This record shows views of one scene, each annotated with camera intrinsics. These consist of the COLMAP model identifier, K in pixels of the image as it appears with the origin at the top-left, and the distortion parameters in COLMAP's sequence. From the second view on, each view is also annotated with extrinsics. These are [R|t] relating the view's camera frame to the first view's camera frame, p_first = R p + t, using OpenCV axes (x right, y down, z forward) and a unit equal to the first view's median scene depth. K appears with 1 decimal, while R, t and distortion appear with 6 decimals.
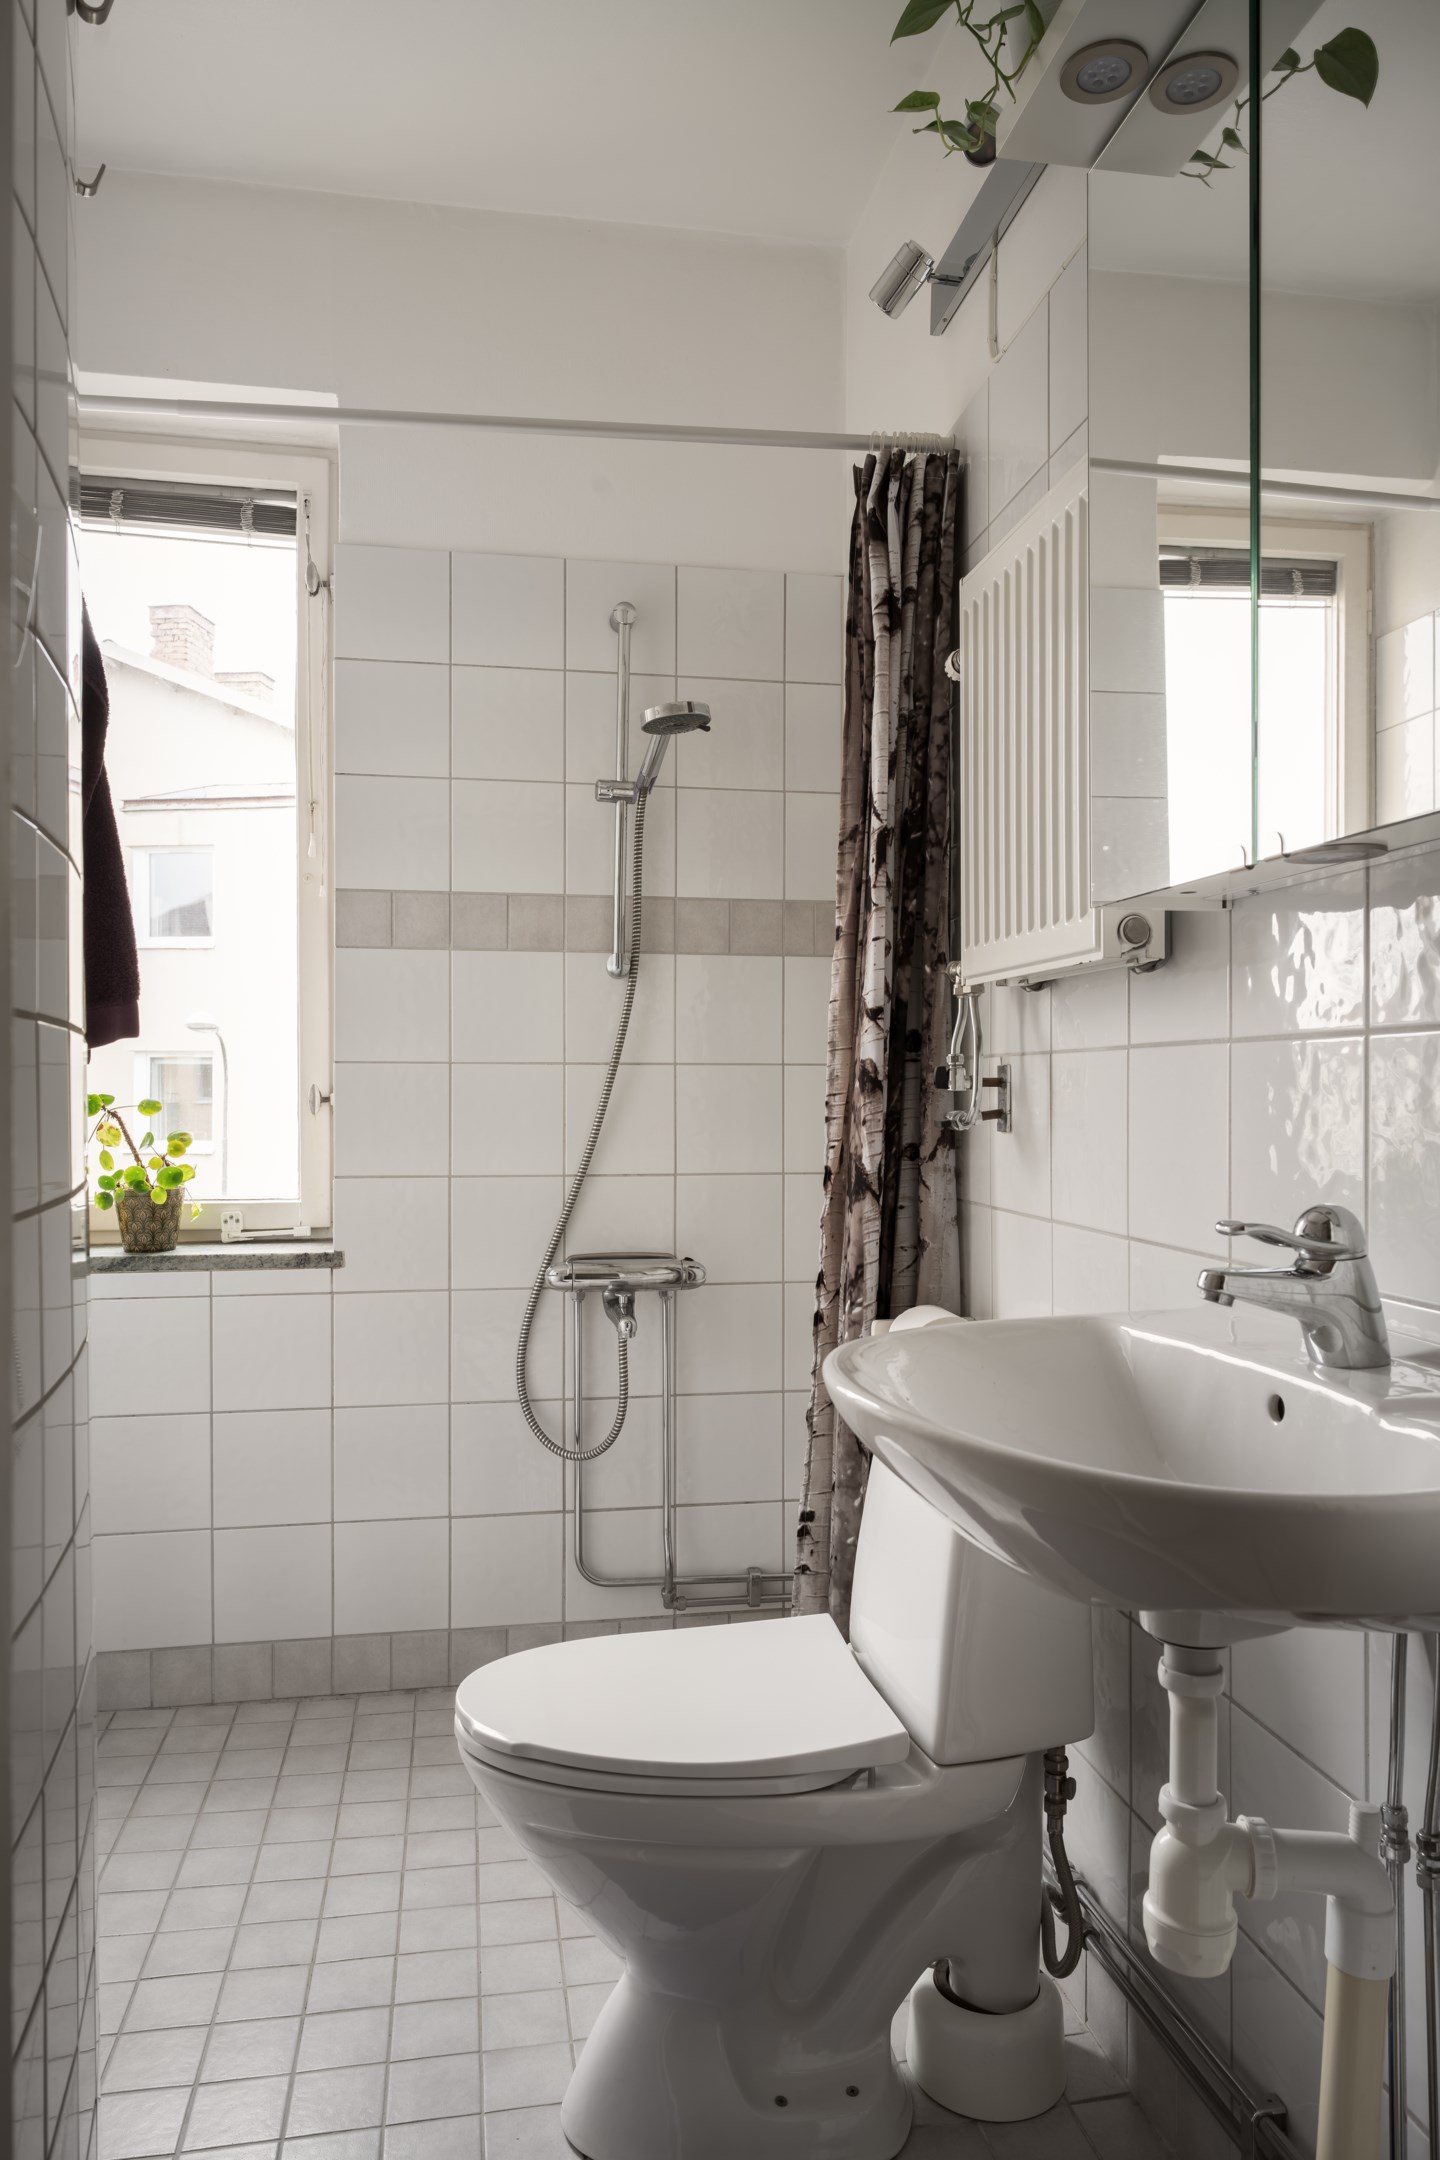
lens RADIAL K [[1403.0, 0, 725.4], [0, 1403.0, 1089.8], [0, 0, 1]] dist [-0.002923, -0.000045]
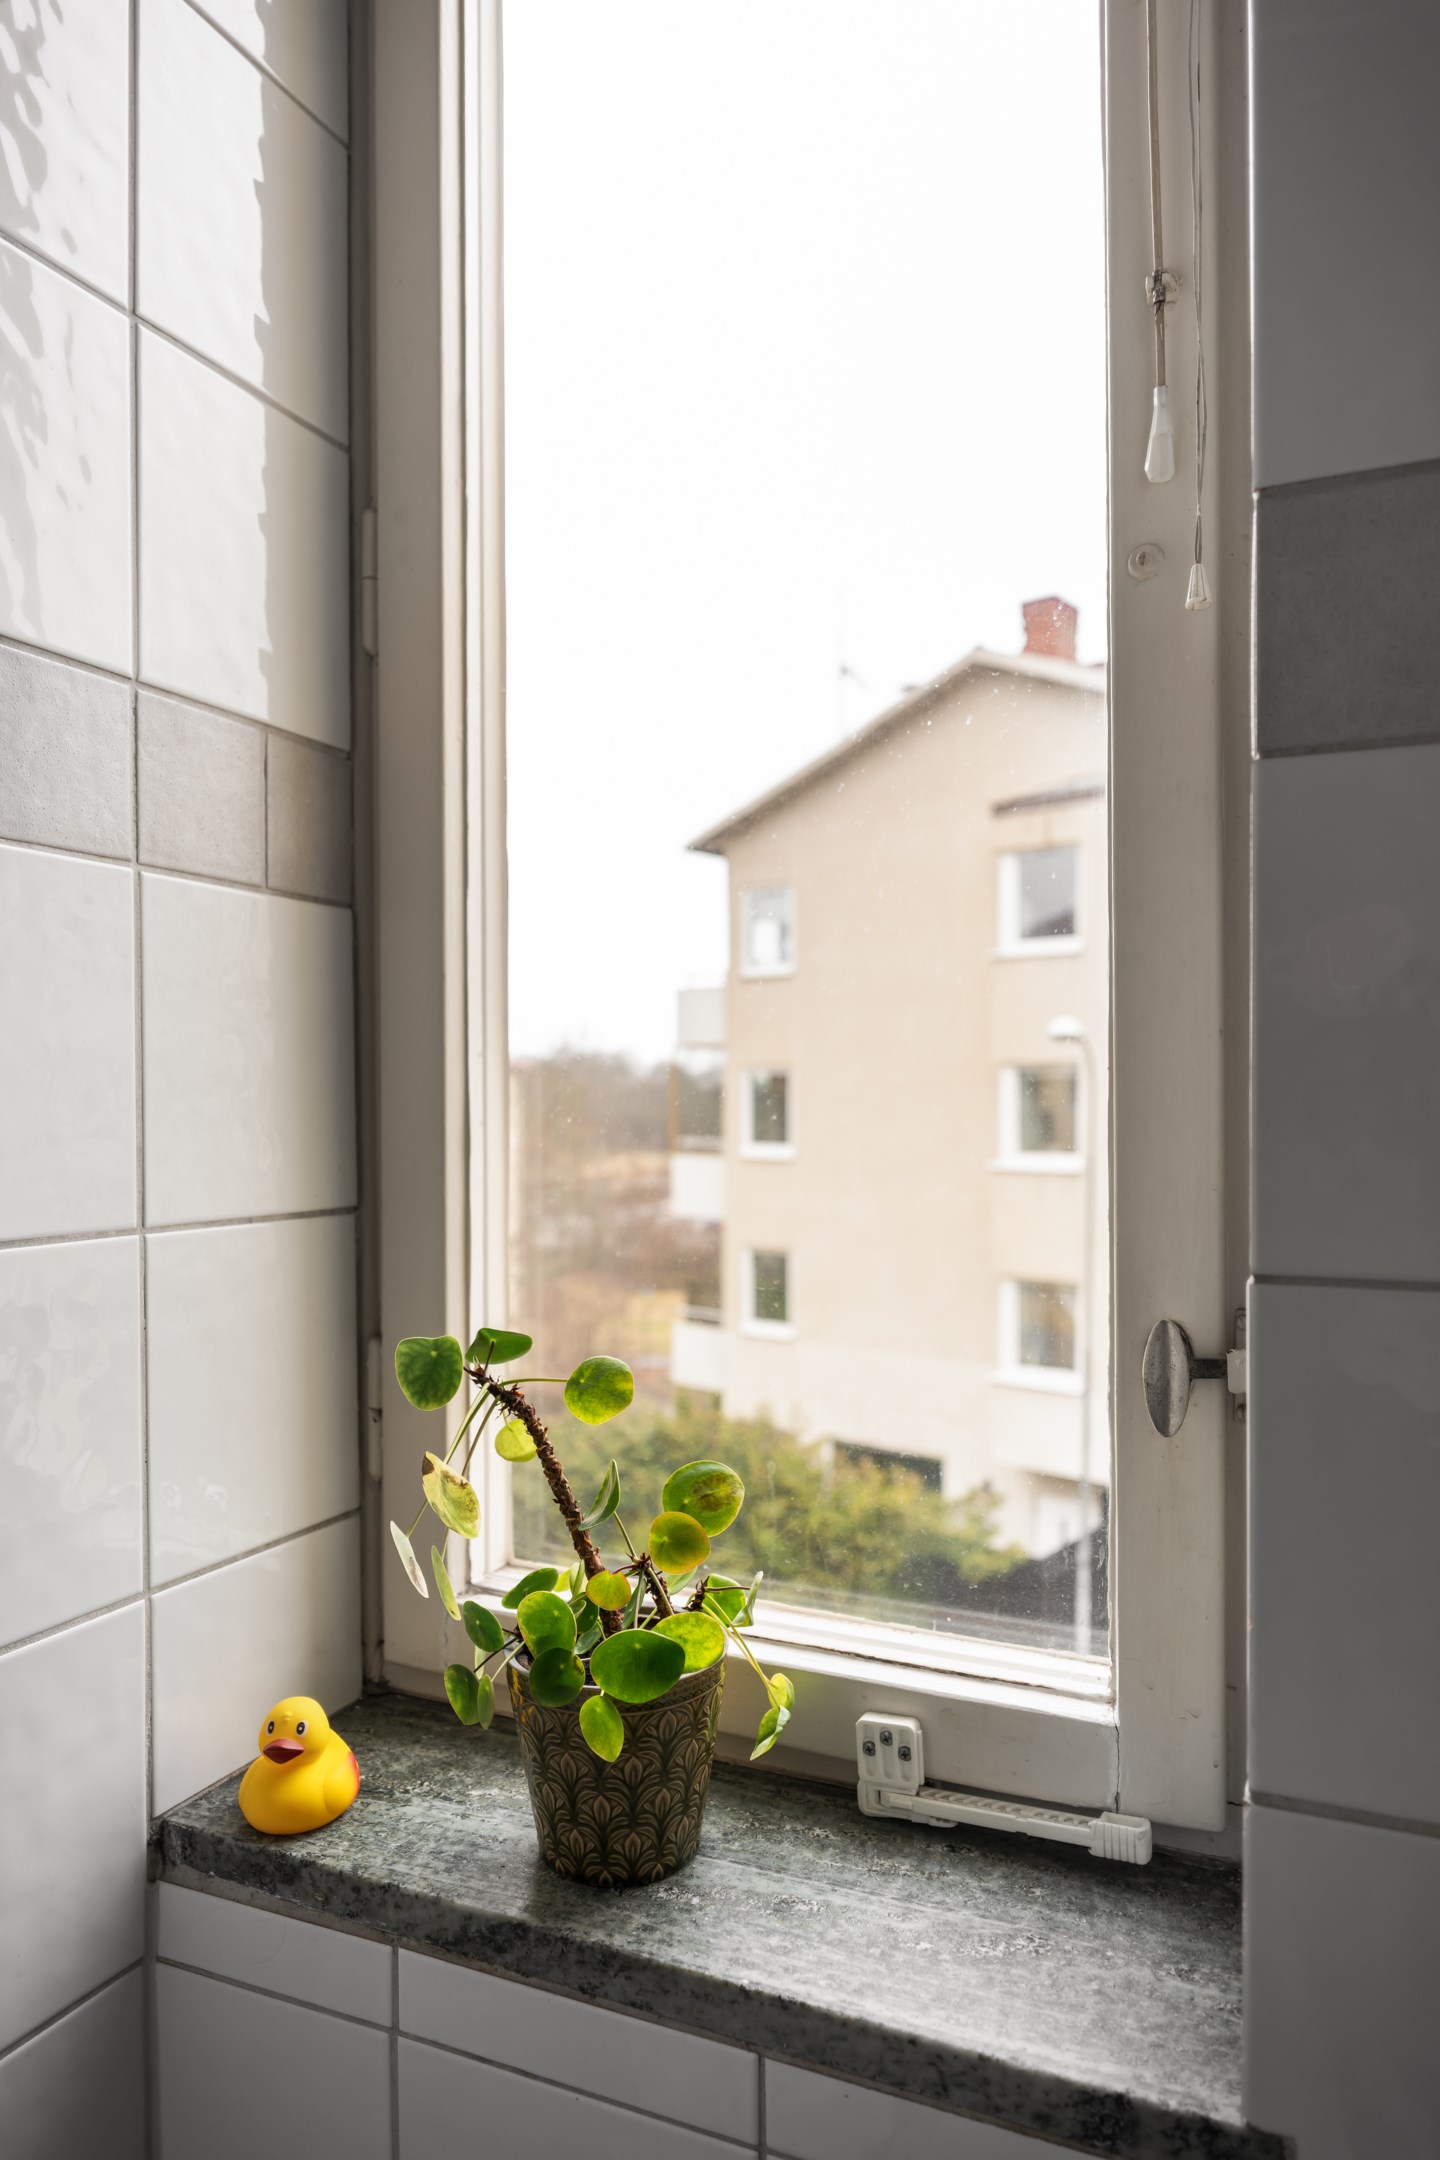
lens RADIAL K [[1473.3, 0, 673.1], [0, 1473.3, 1114.3], [0, 0, 1]] dist [-0.002146, -0.000317]
pose [[0.811397, 0.004557, -0.584478, -0.215970], [0.001223, 0.999954, 0.009495, -0.049293], [0.584494, -0.008419, 0.811354, 0.755670]]
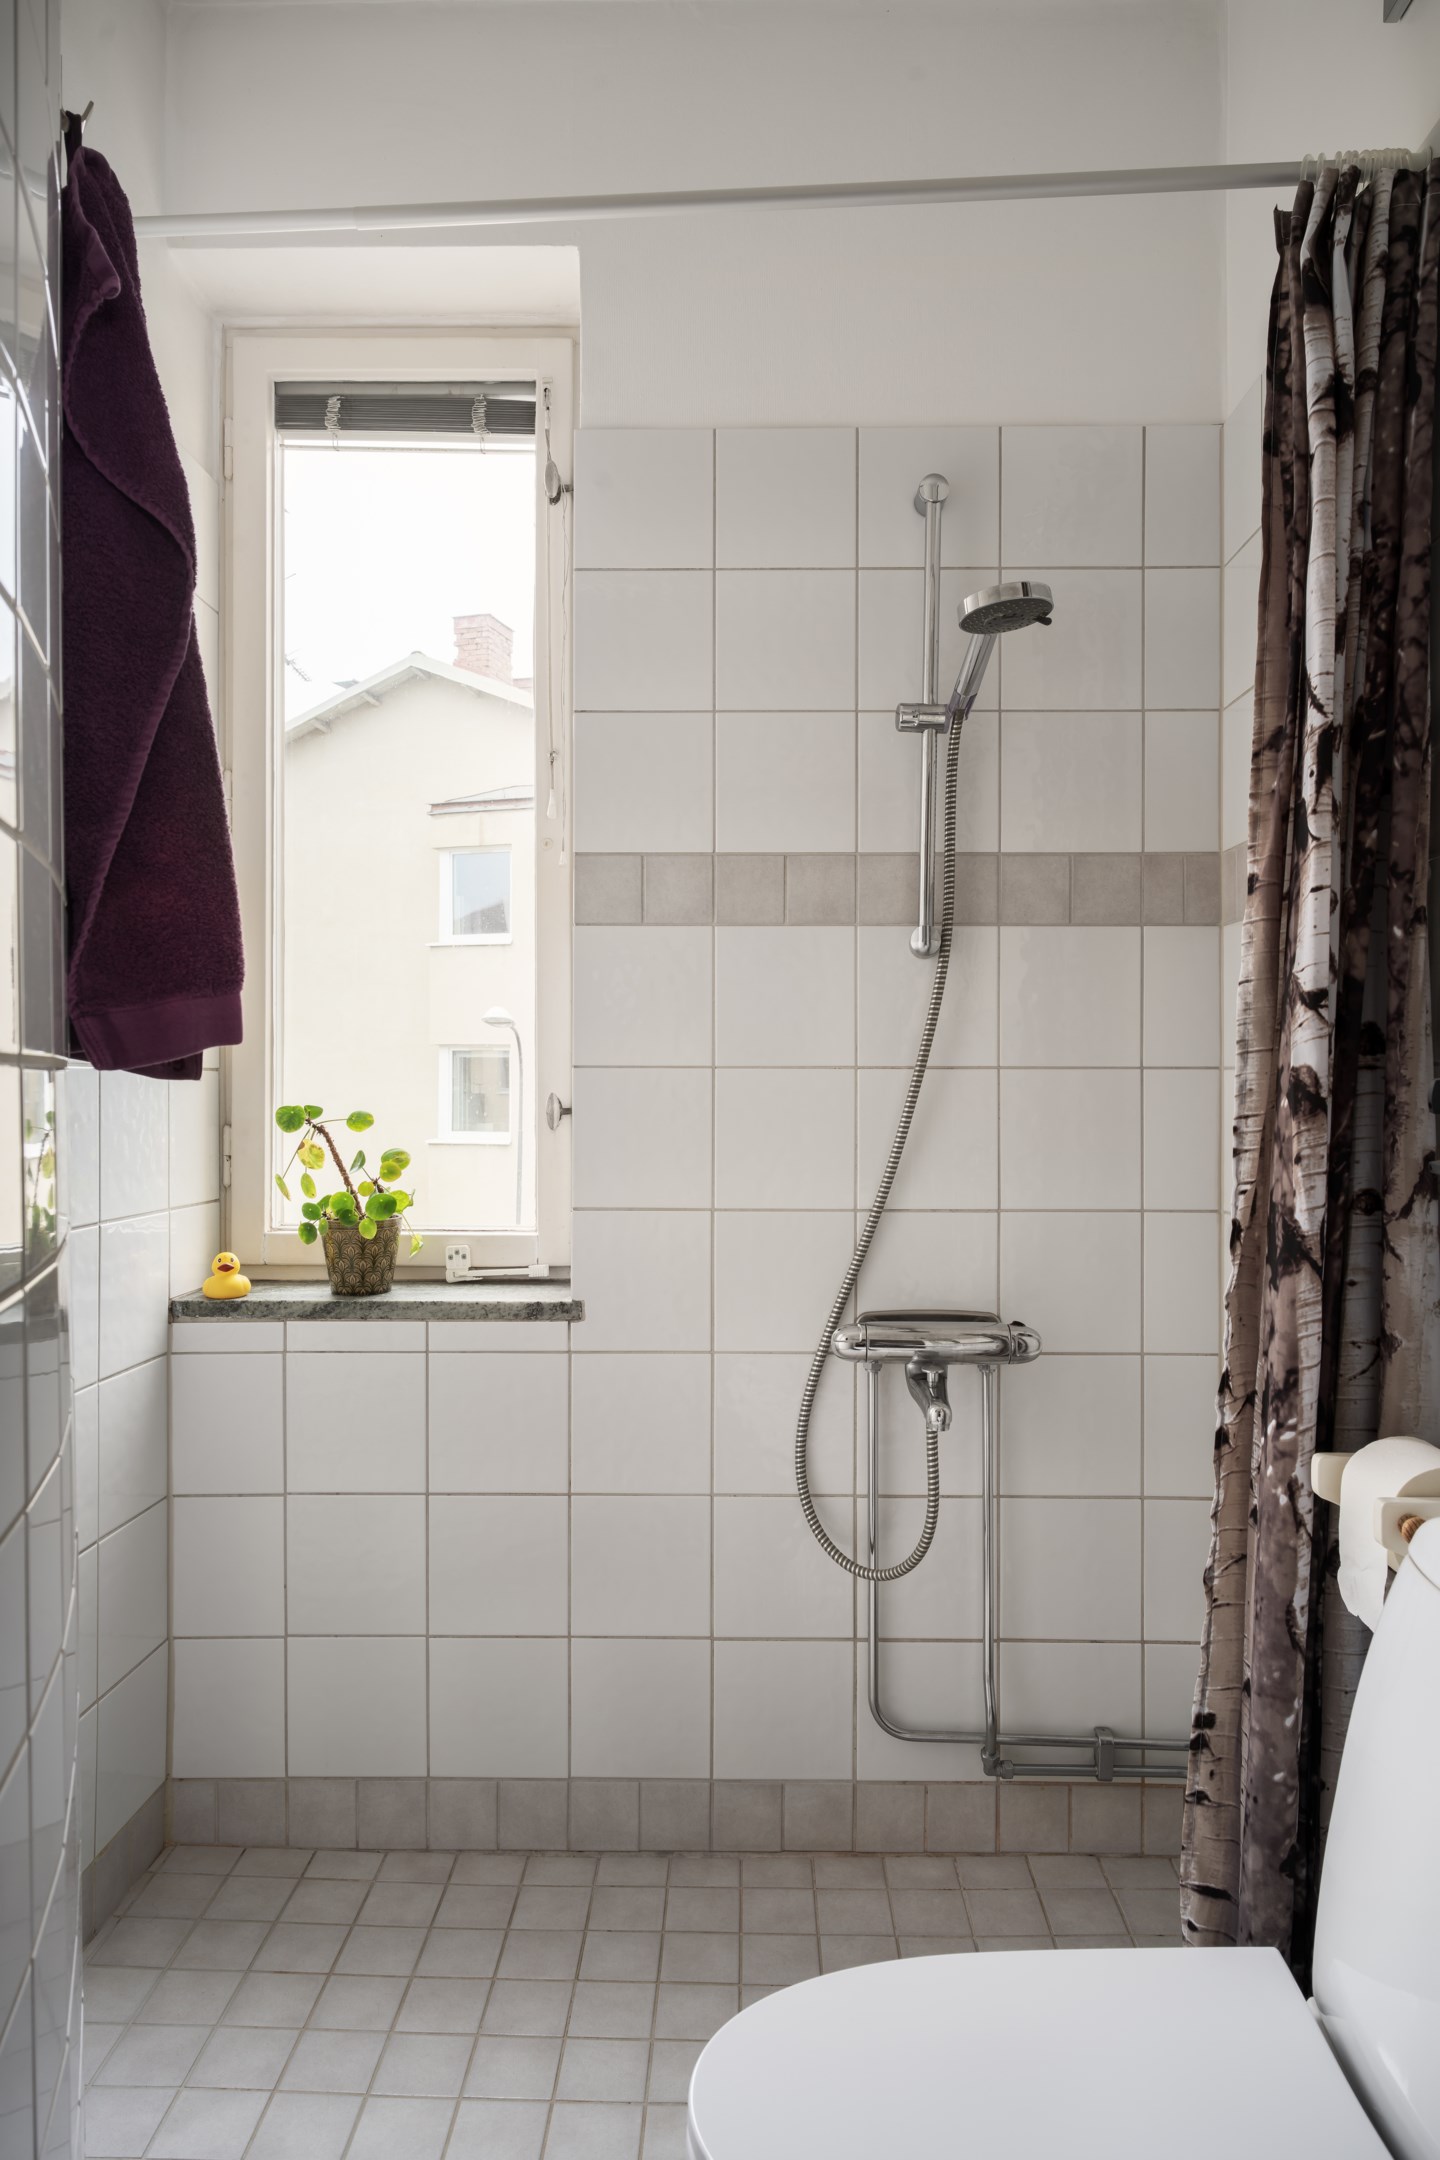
lens RADIAL K [[1418.2, 0, 720.0], [0, 1418.2, 1080.0], [0, 0, 1]] dist [-0.000671, 0.001516]
pose [[0.978710, 0.000784, -0.205245, -0.027620], [-0.001054, 0.999999, -0.001205, -0.011361], [0.205244, 0.001396, 0.978710, 0.217767]]
